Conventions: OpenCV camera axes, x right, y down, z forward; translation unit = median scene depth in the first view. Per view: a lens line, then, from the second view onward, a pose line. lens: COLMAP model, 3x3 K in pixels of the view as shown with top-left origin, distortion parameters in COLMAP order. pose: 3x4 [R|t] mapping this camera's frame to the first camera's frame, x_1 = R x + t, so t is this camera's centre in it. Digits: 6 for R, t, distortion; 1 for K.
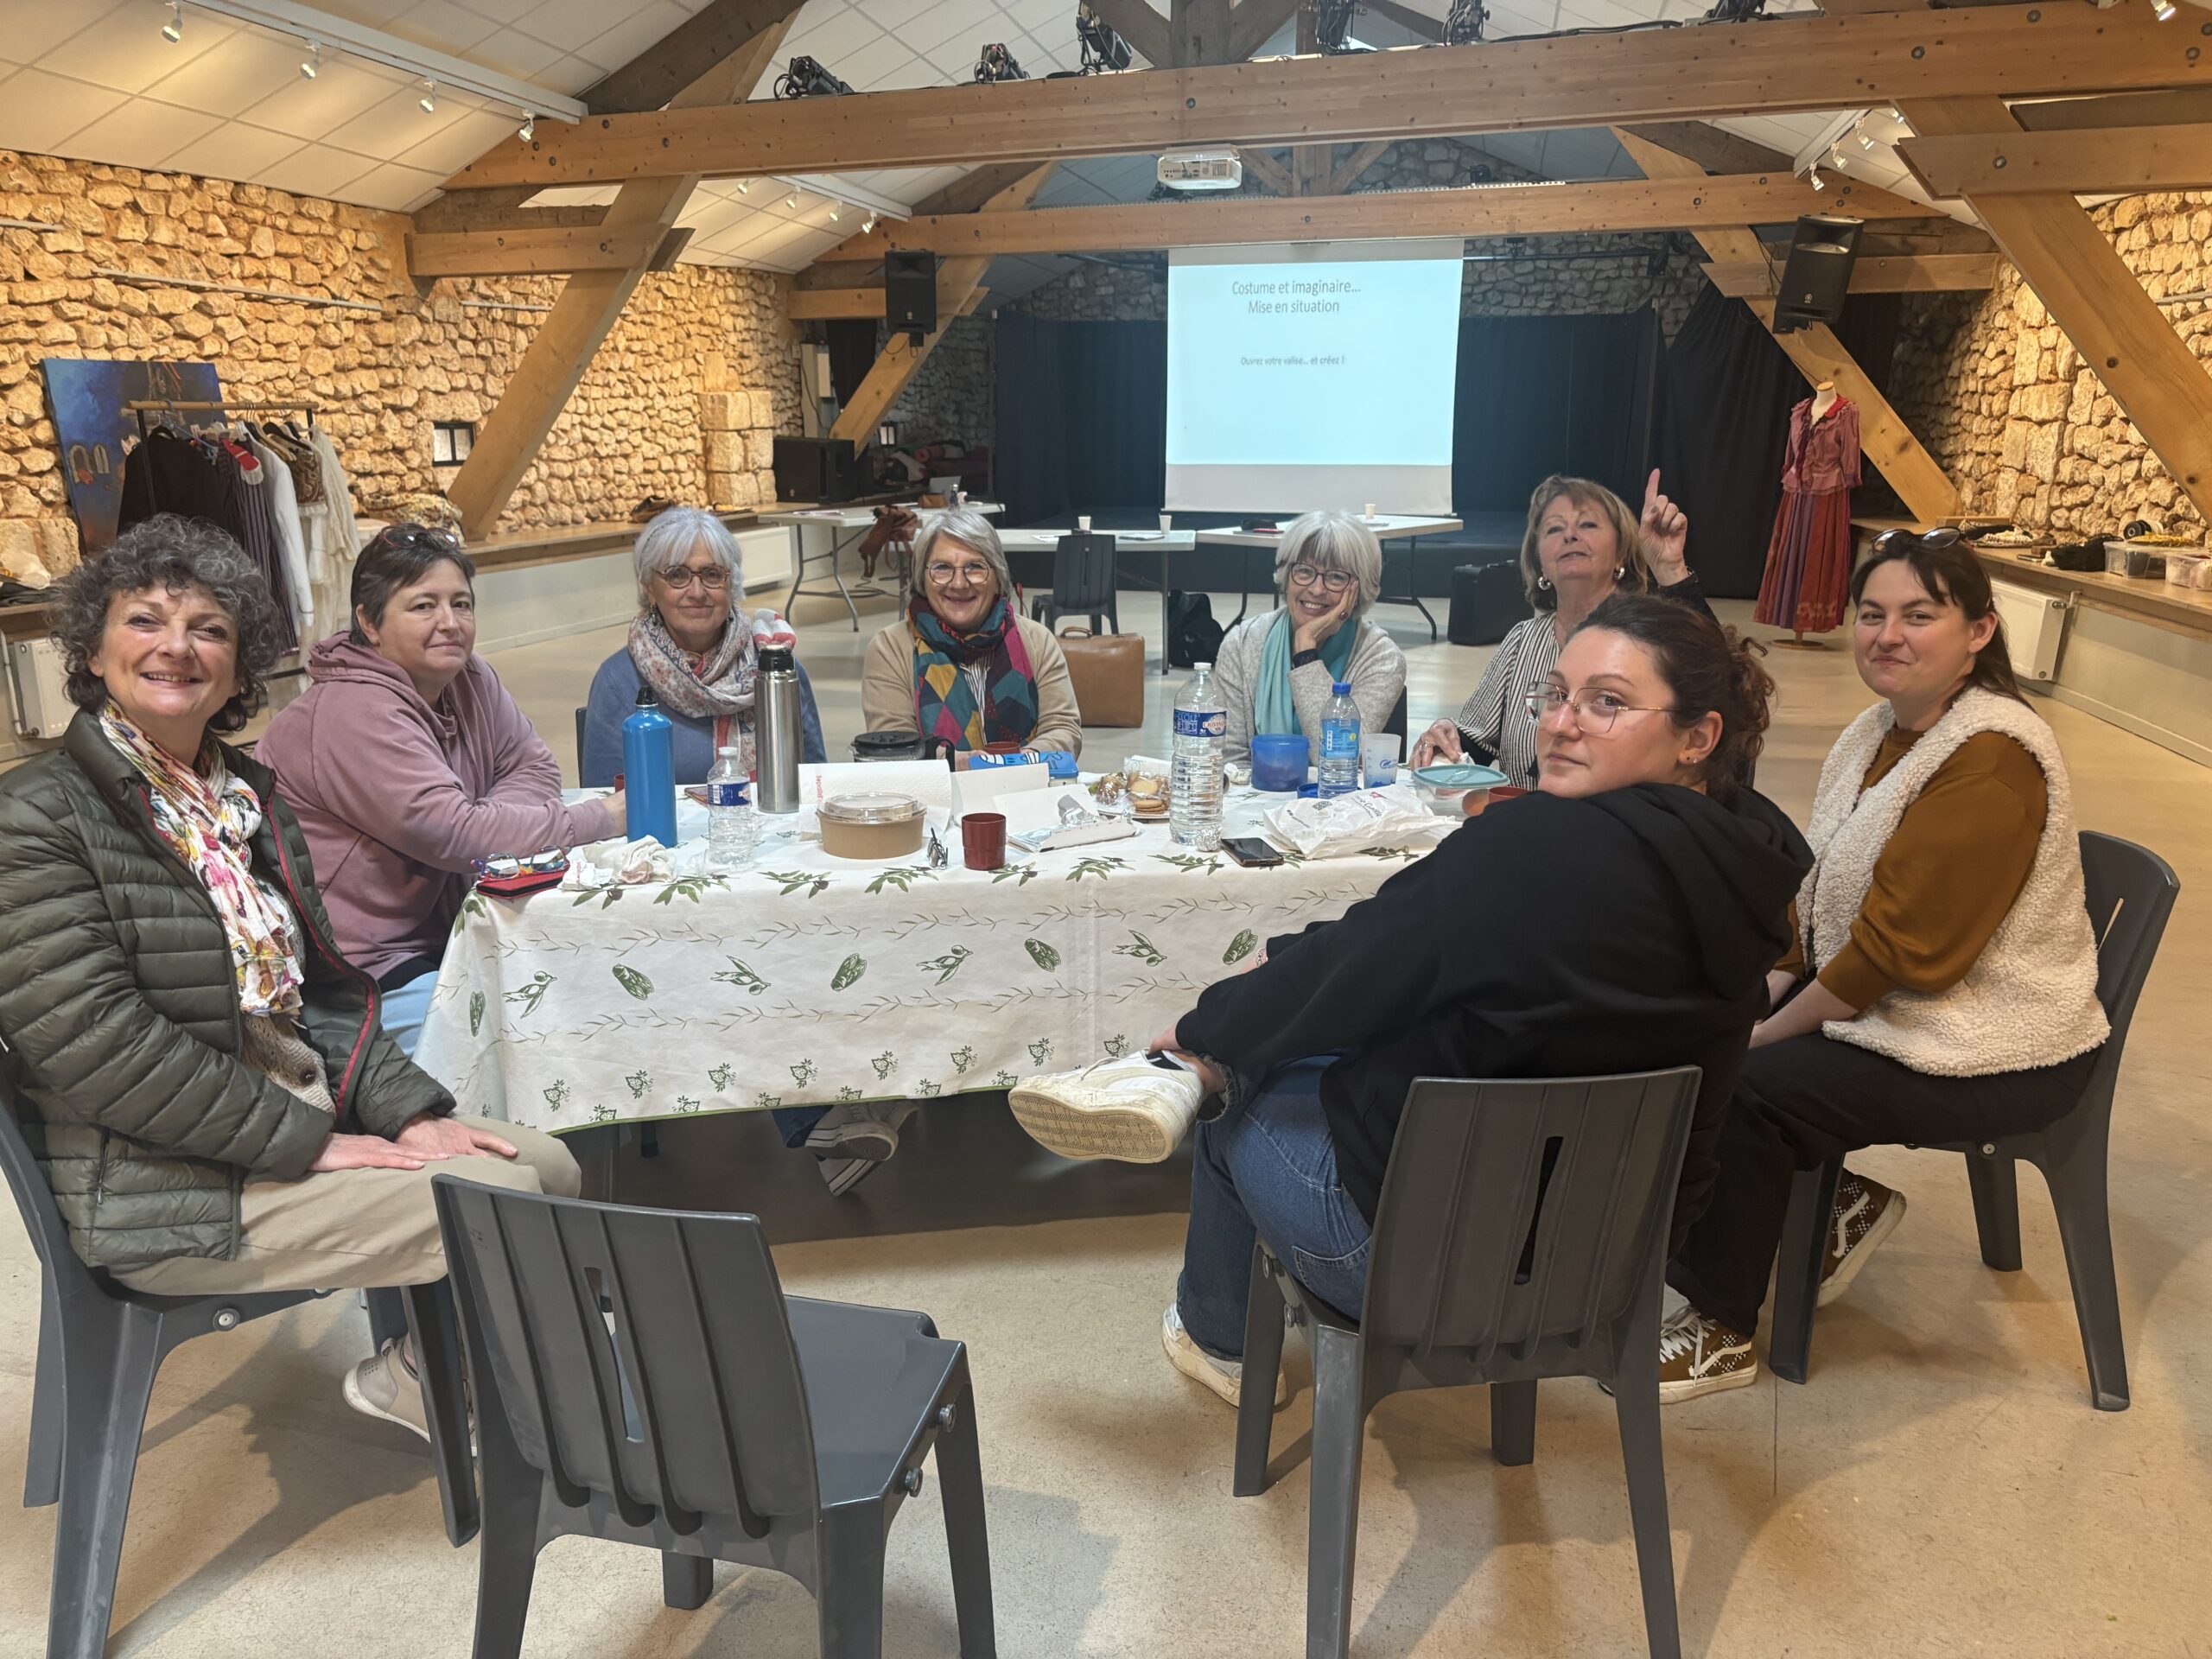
lens RADIAL K [[1643.5, 0, 1106.0], [0, 1643.5, 829.5], [0, 0, 1]] dist [0.078125, -0.110290]
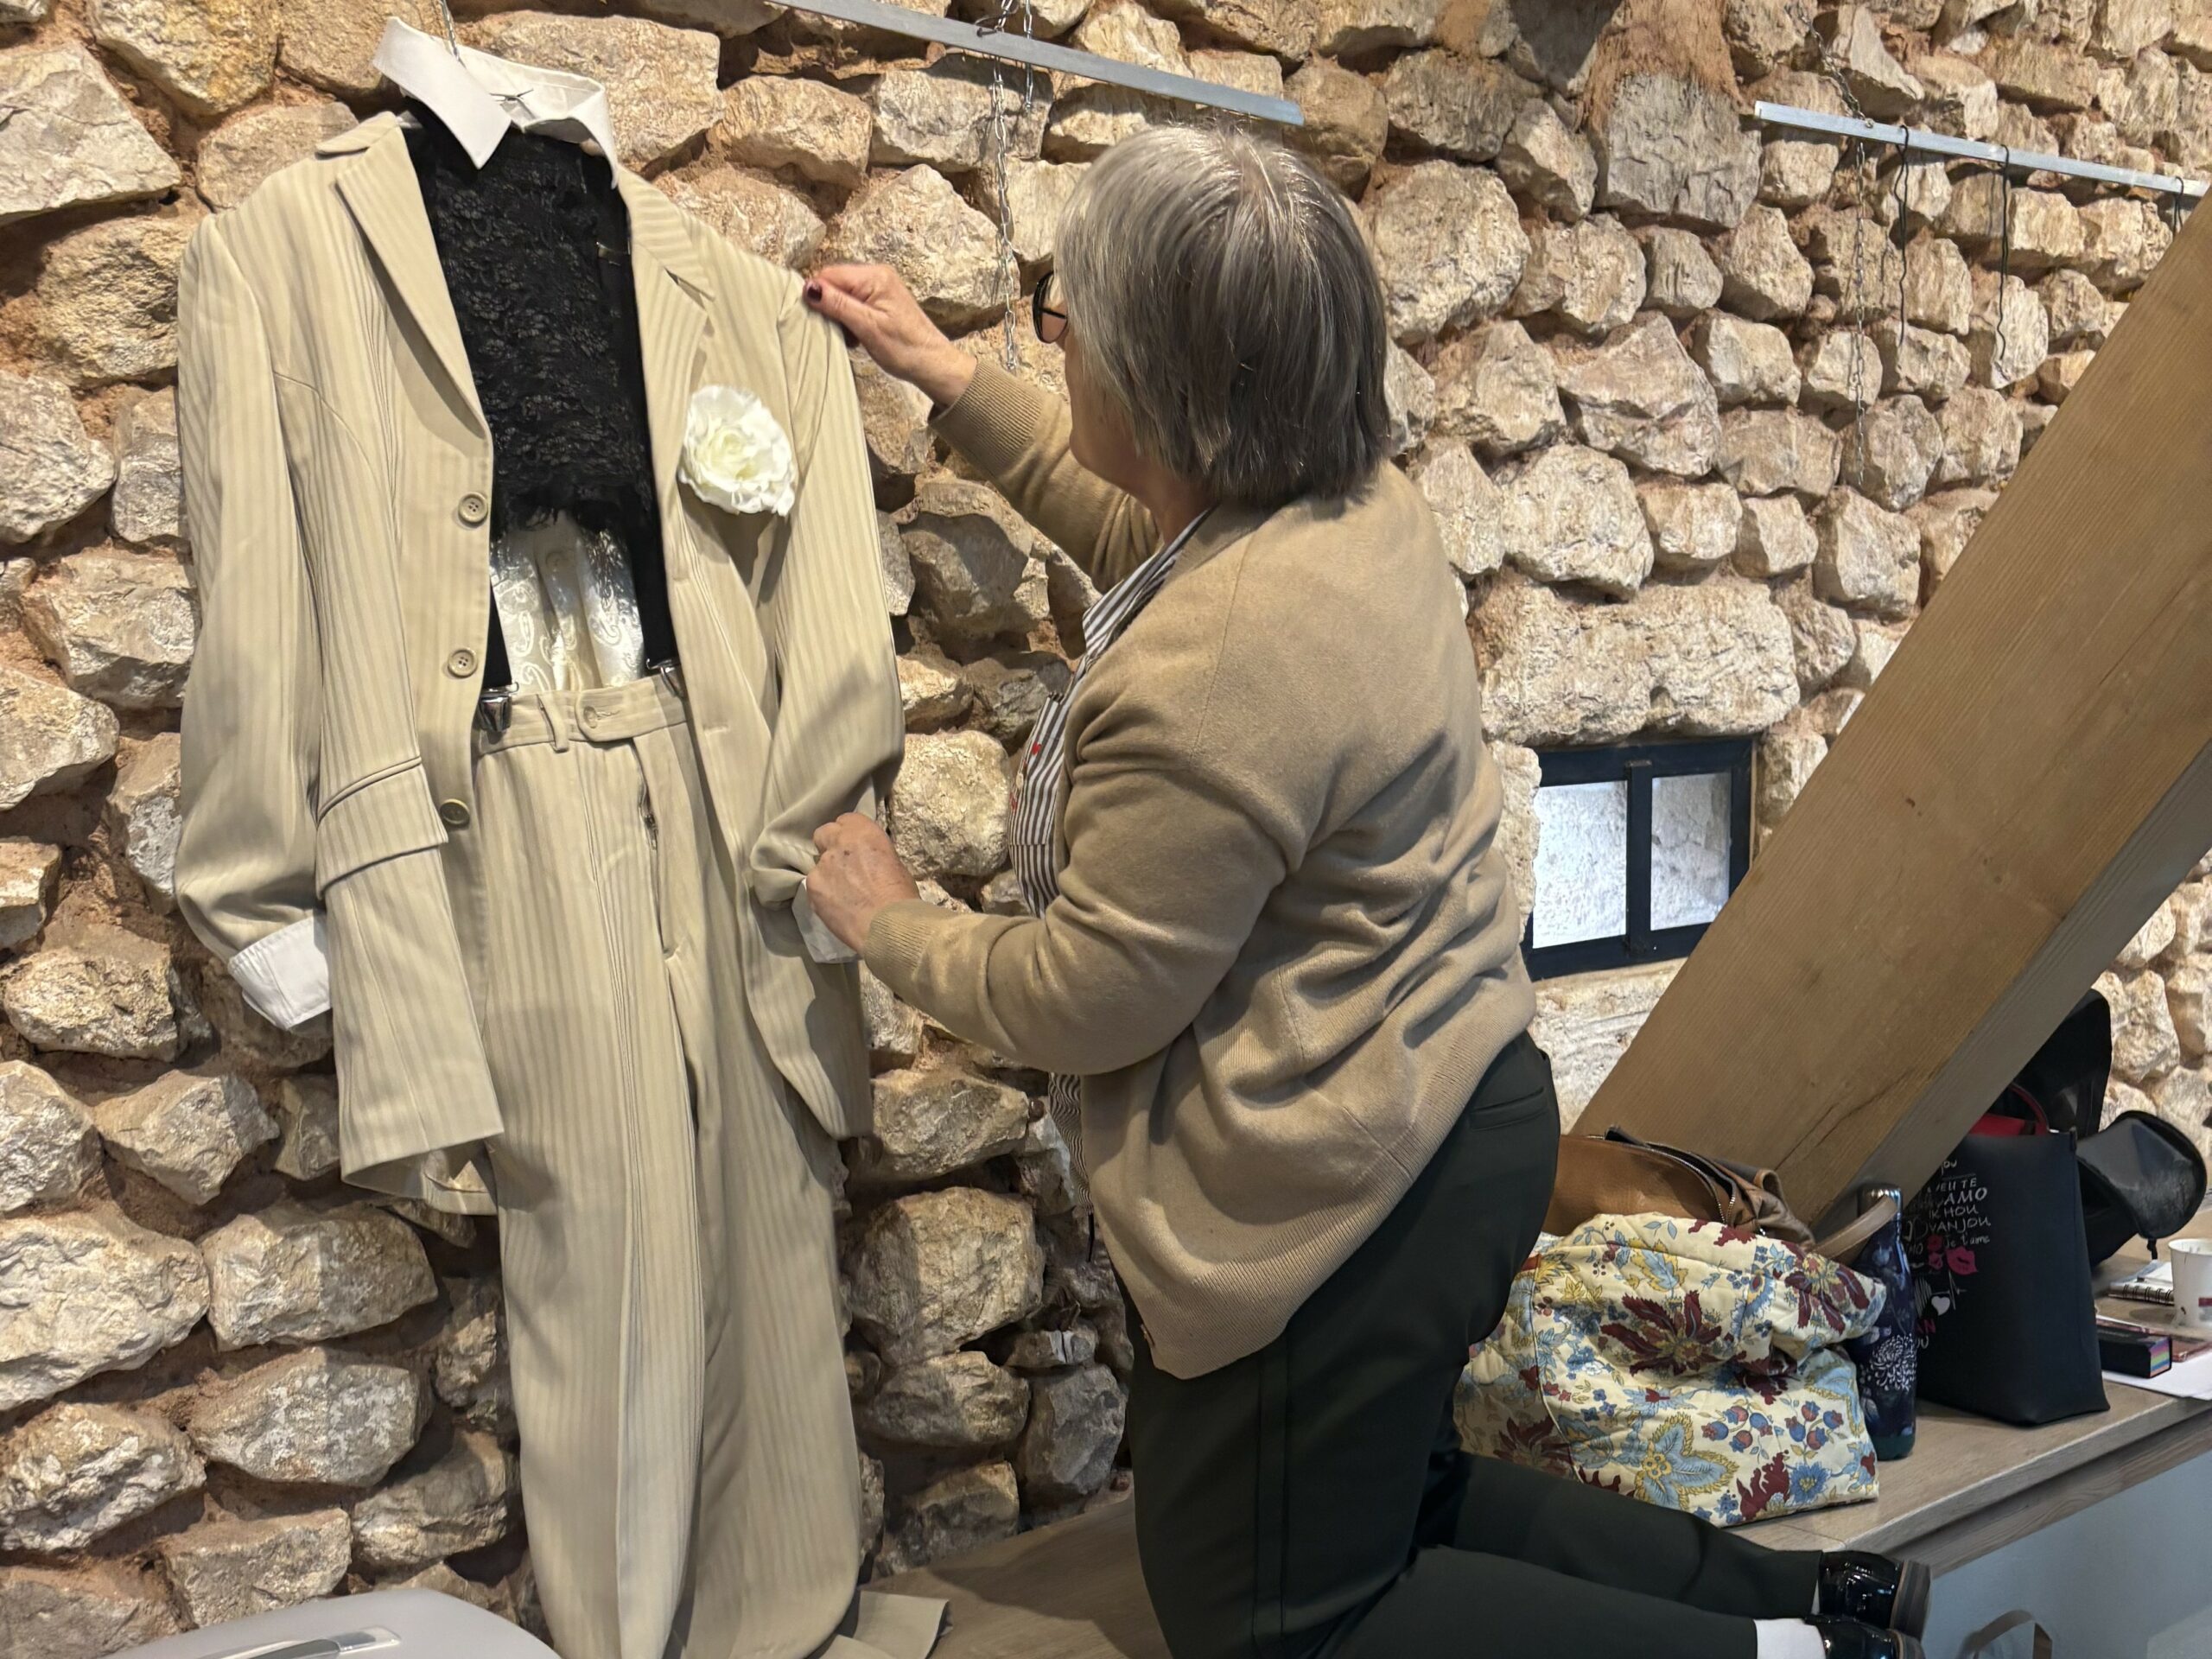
lens RADIAL K [[2205.1, 0, 1101.9], [0, 2205.1, 1128.8], [0, 0, 1]] dist [0.009121, 0.013281]
pose [[0.799471, 0.064843, -0.597195, -0.313886], [-0.099387, 0.994734, -0.025043, -0.204778], [0.592426, 0.079375, 0.801705, 0.829768]]
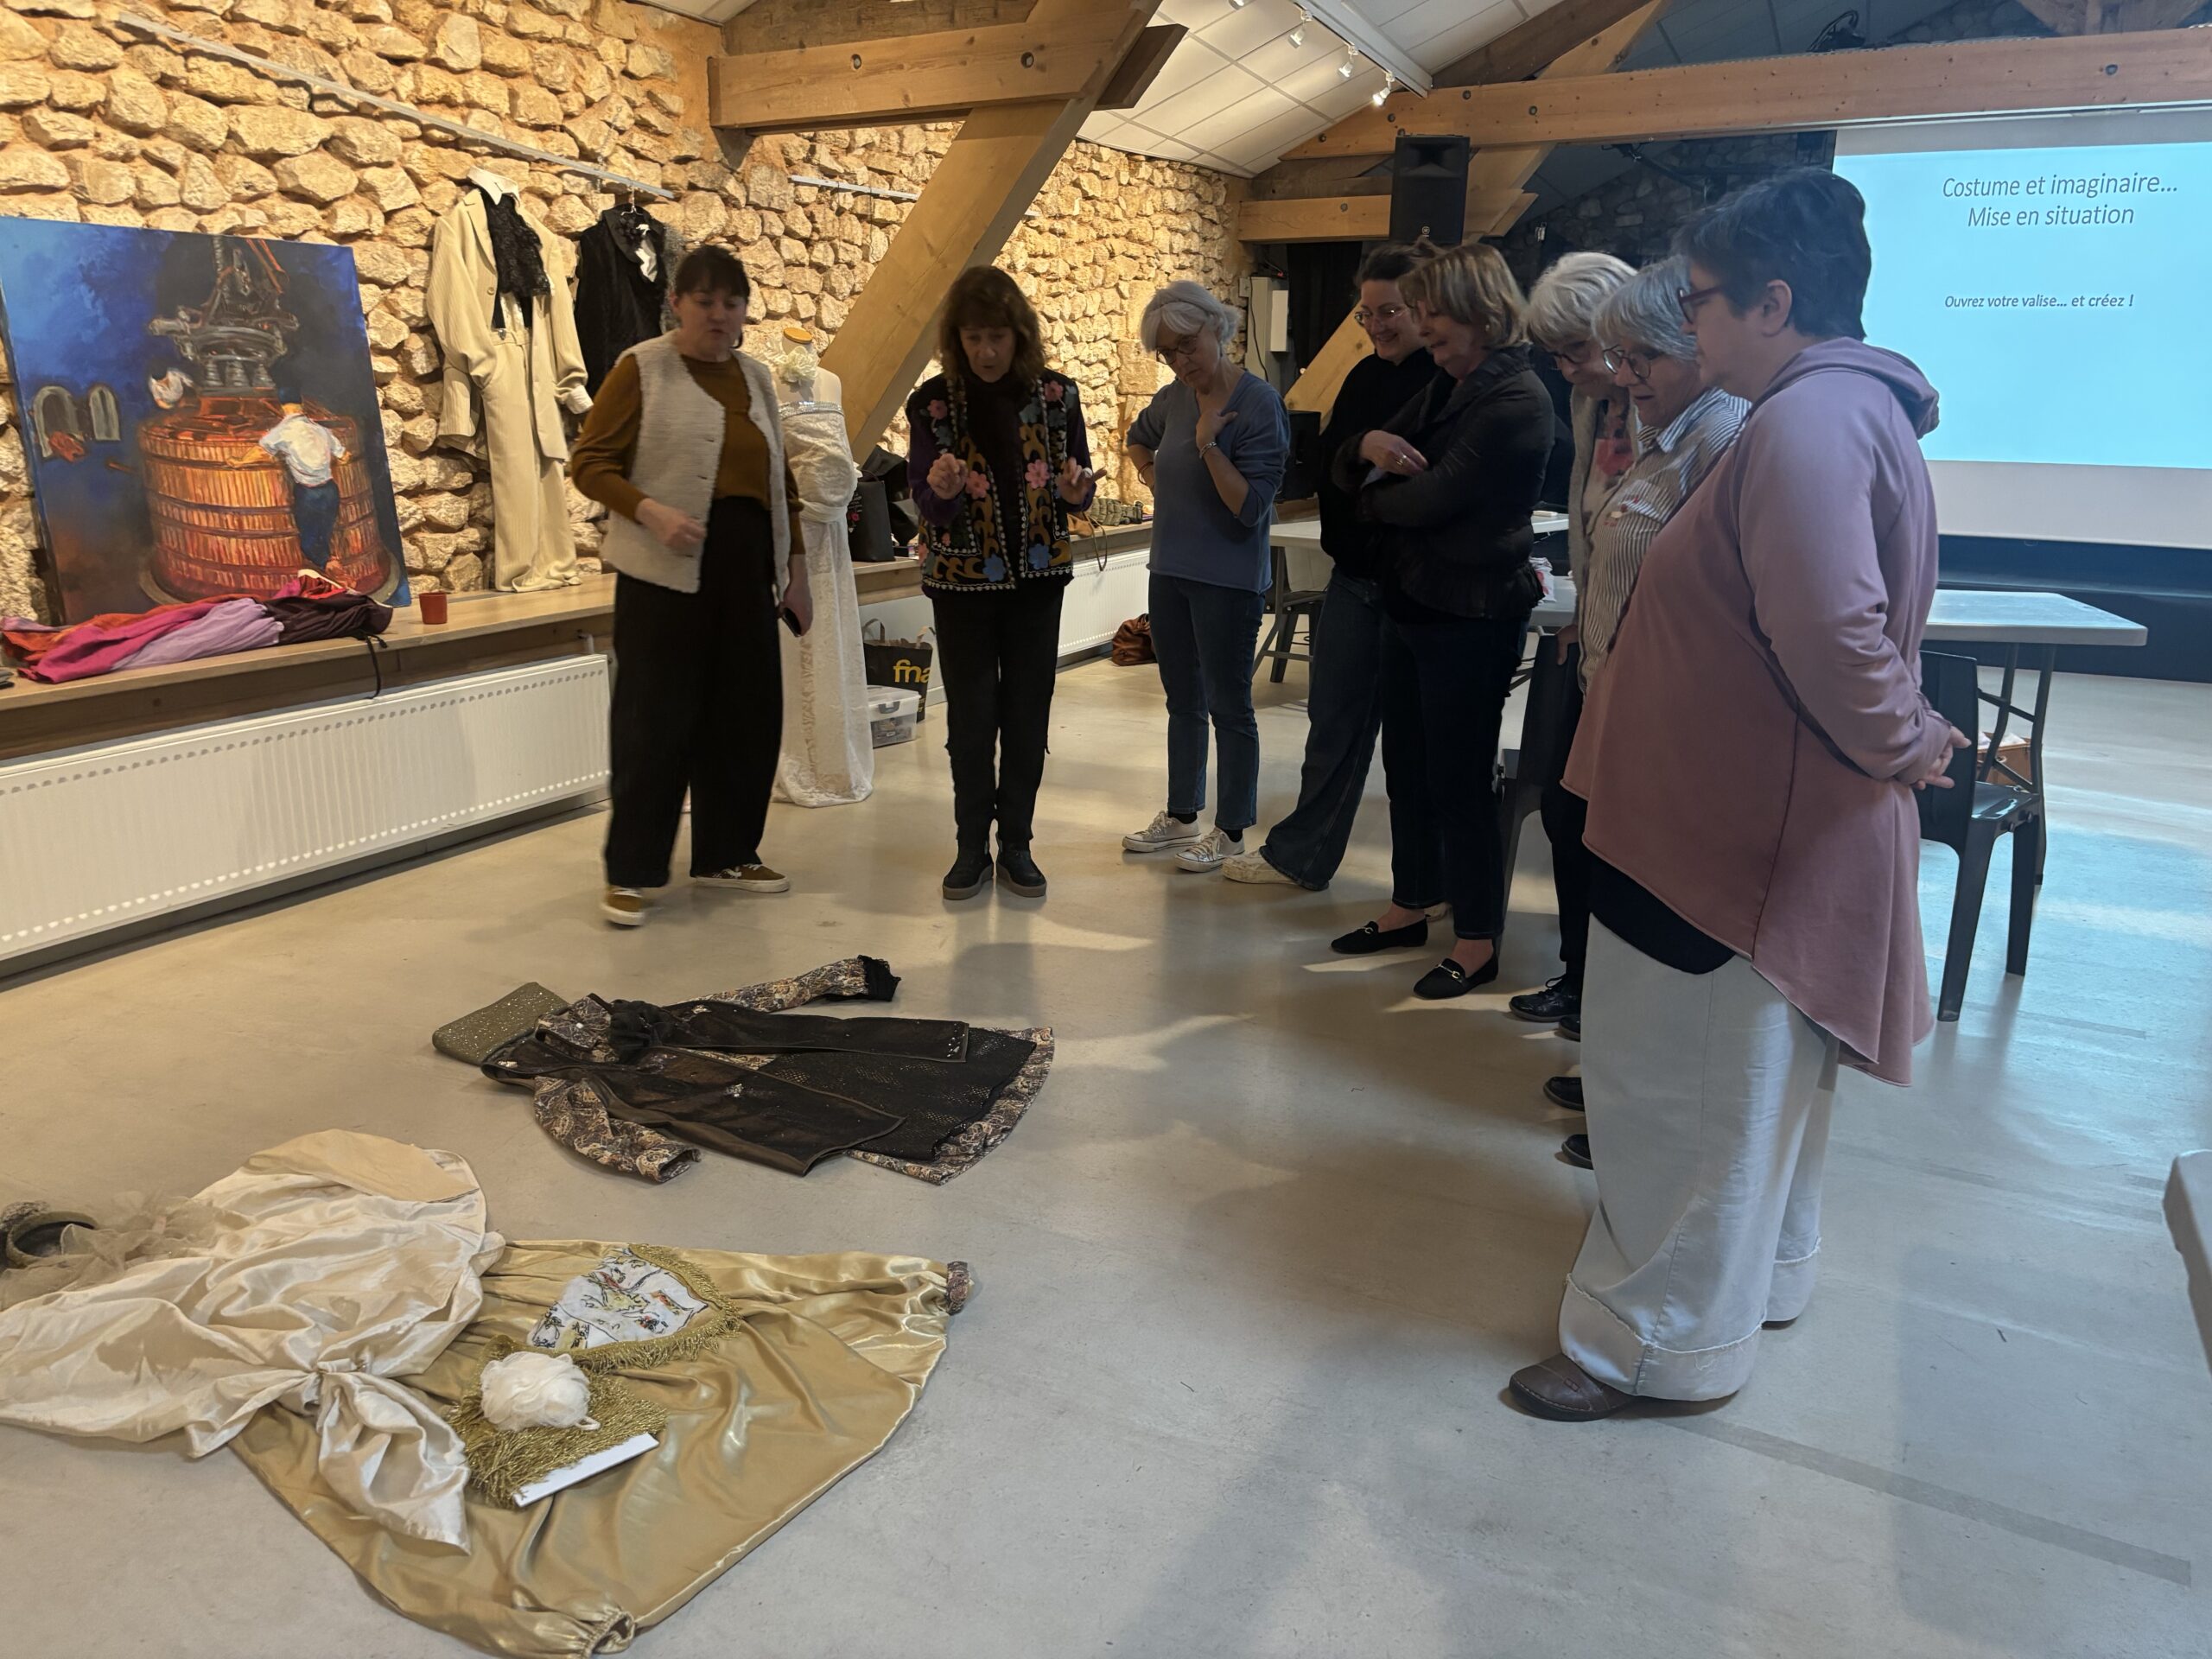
lens RADIAL K [[1652.9, 0, 1106.0], [0, 1652.9, 829.5], [0, 0, 1]] dist [0.002146, -0.008239]
pose [[0.980195, 0.069919, -0.185283, -0.150757], [-0.067576, 0.997534, 0.018939, -0.099449], [0.186151, -0.006043, 0.982503, 0.444155]]
